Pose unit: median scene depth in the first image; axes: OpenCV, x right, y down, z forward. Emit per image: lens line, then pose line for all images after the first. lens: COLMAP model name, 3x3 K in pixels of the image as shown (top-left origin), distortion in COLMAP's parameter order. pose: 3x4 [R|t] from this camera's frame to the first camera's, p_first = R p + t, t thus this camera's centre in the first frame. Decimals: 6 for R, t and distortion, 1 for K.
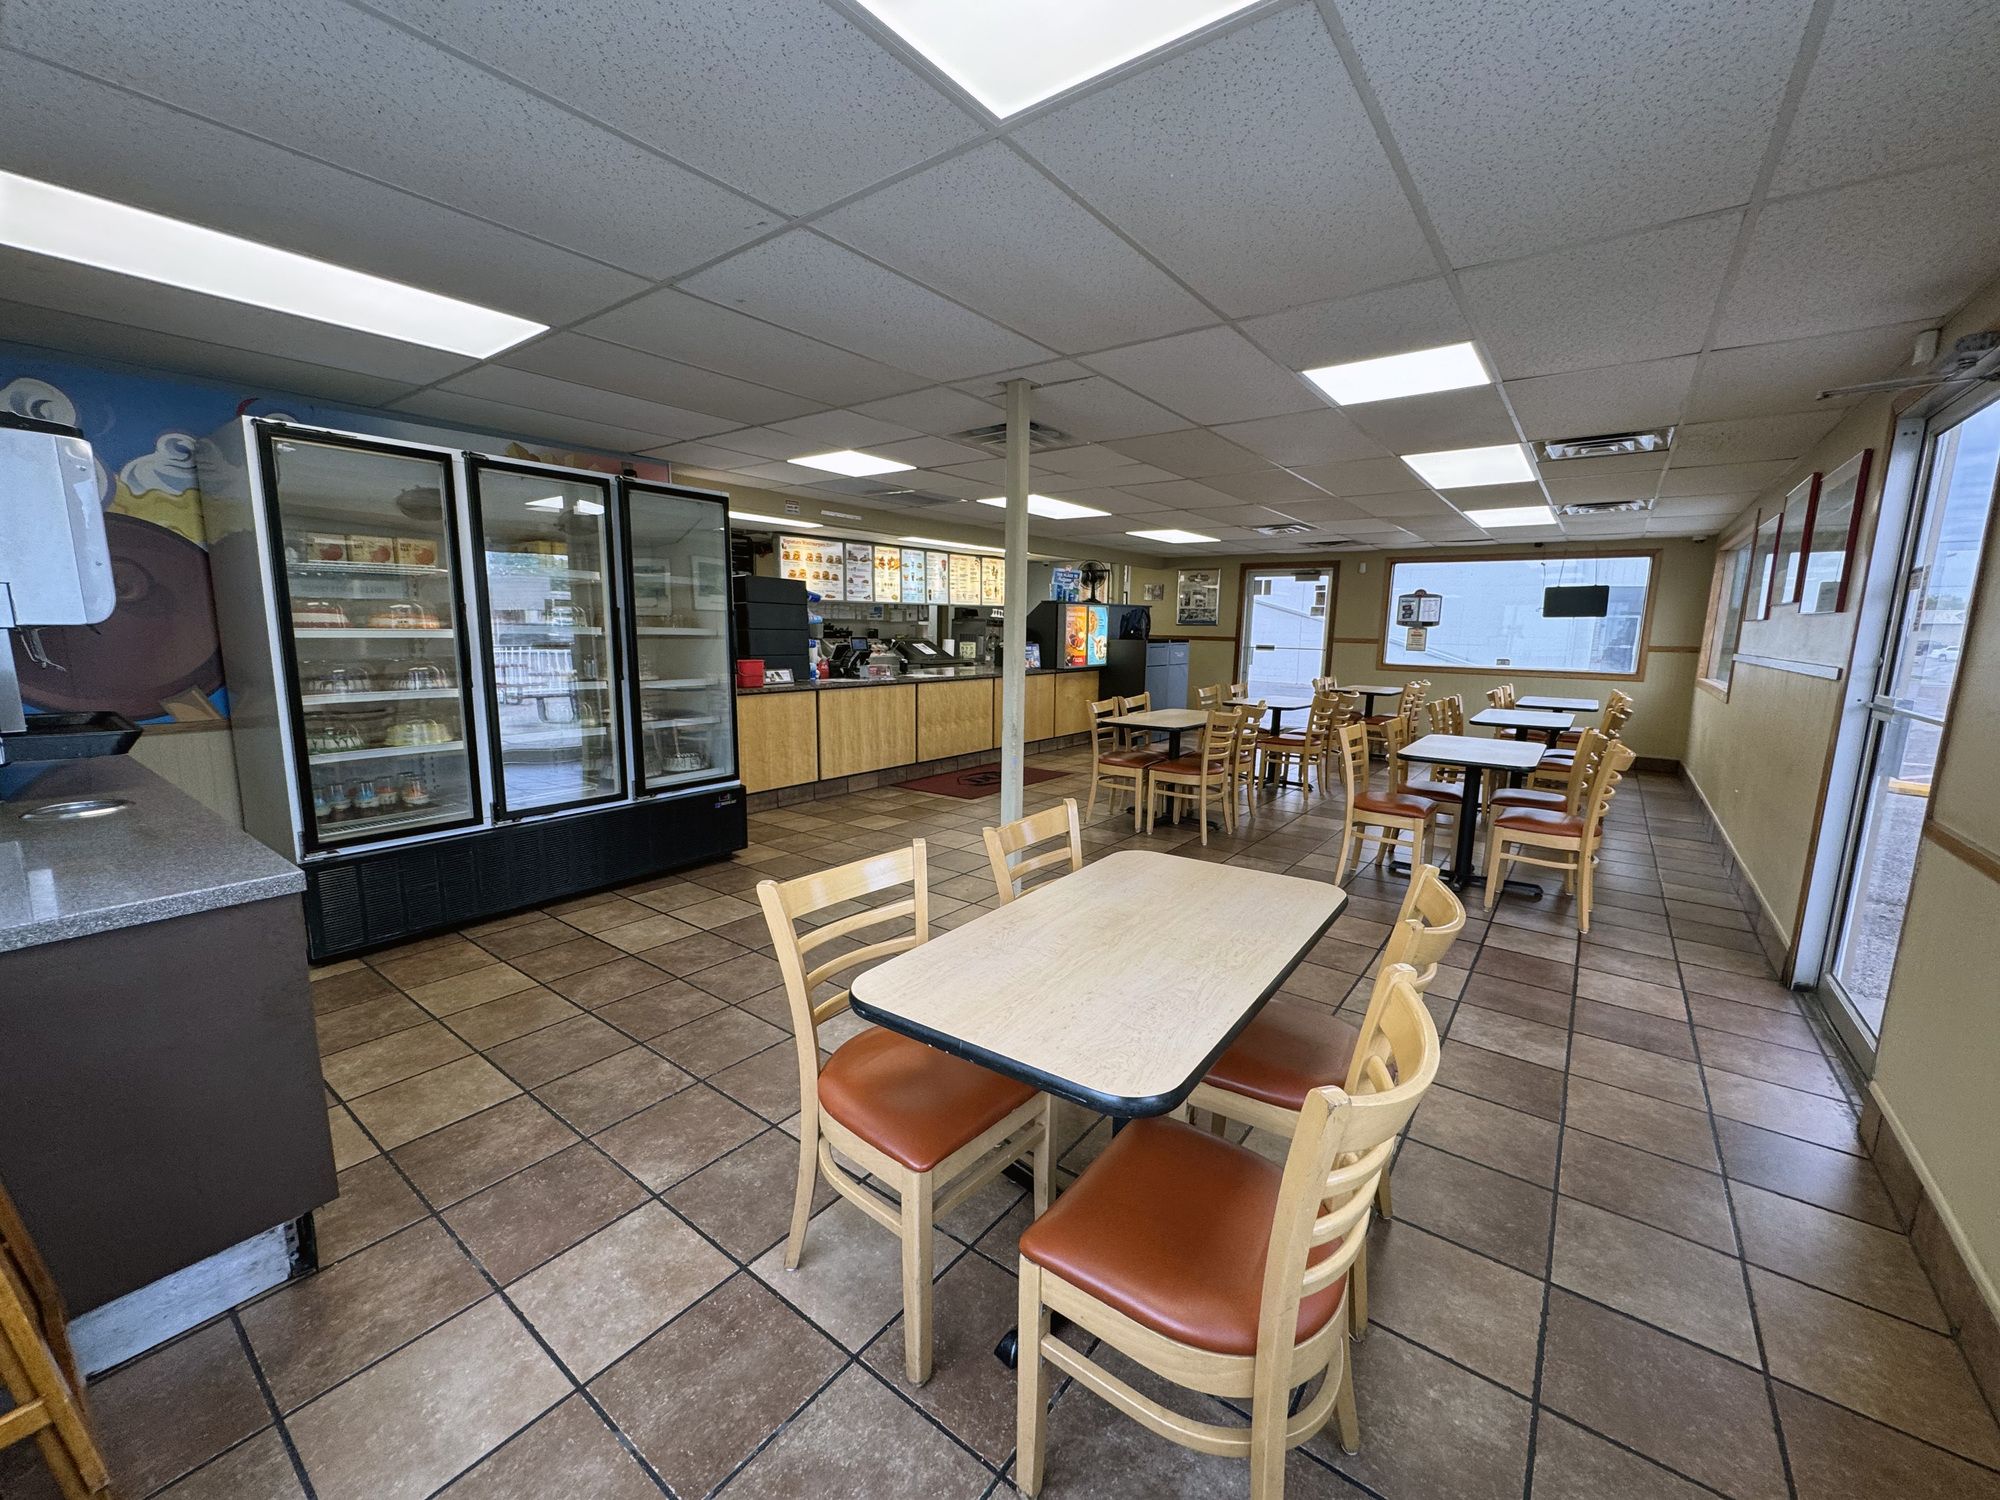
lens RADIAL K [[798.3, 0, 991.7], [0, 798.3, 754.8], [0, 0, 1]] dist [-0.001720, 0.000655]
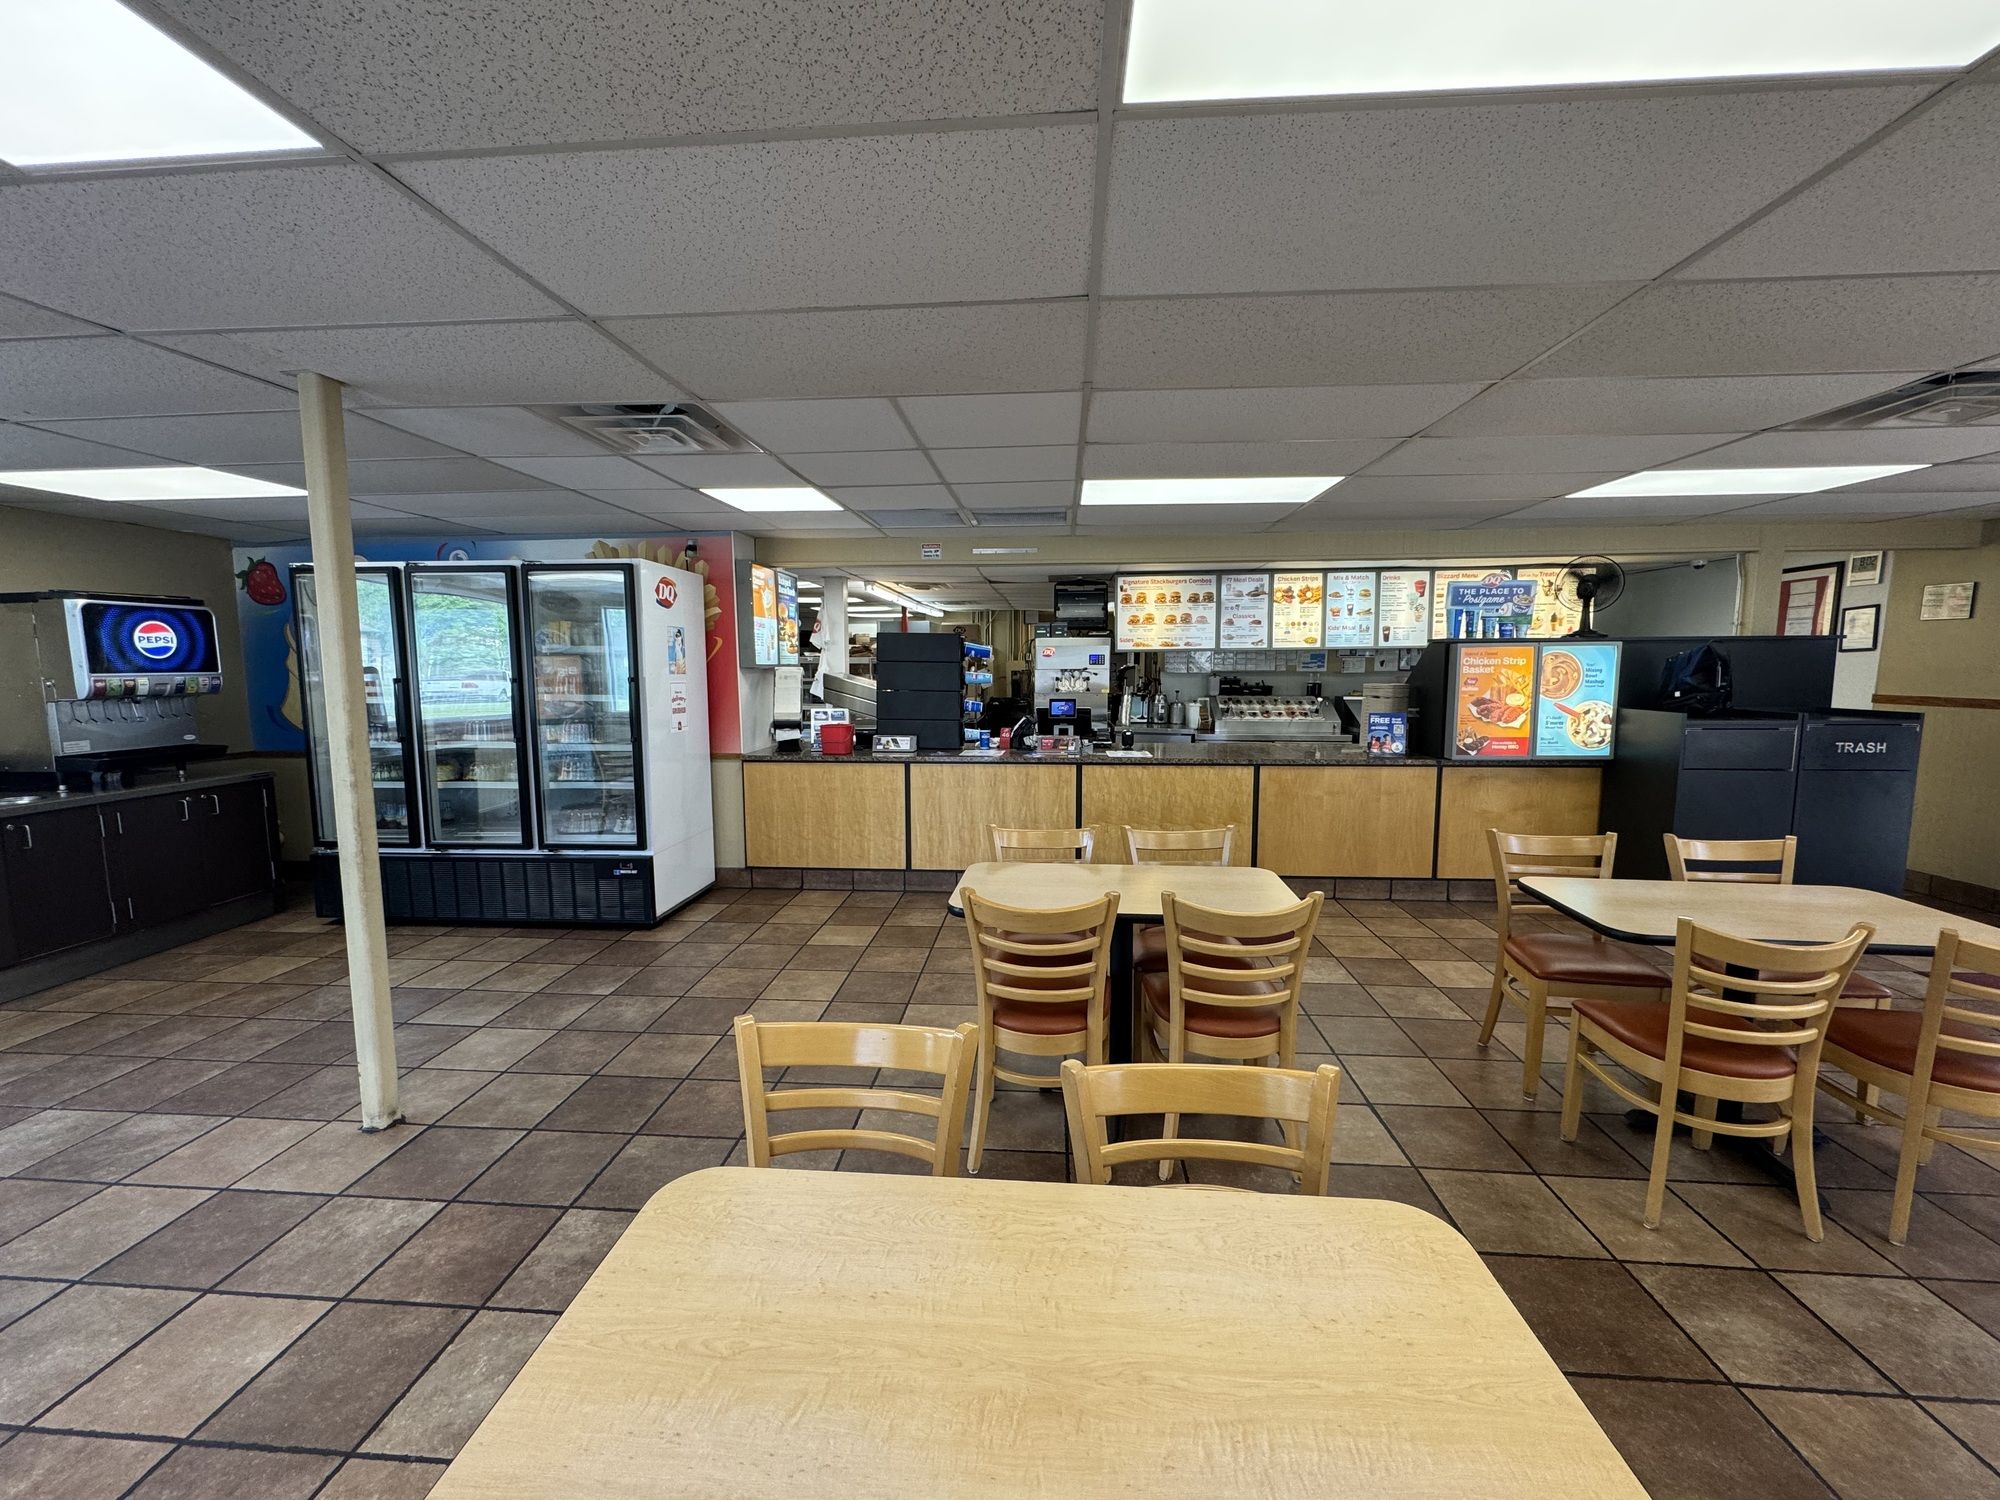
lens RADIAL K [[798.3, 0, 1000.8], [0, 798.3, 748.6], [0, 0, 1]] dist [-0.001720, 0.000655]
pose [[0.549066, 0.072805, -0.832602, 0.371782], [-0.121761, 0.992538, 0.006494, -0.077954], [0.826862, 0.097813, 0.553834, 0.417174]]
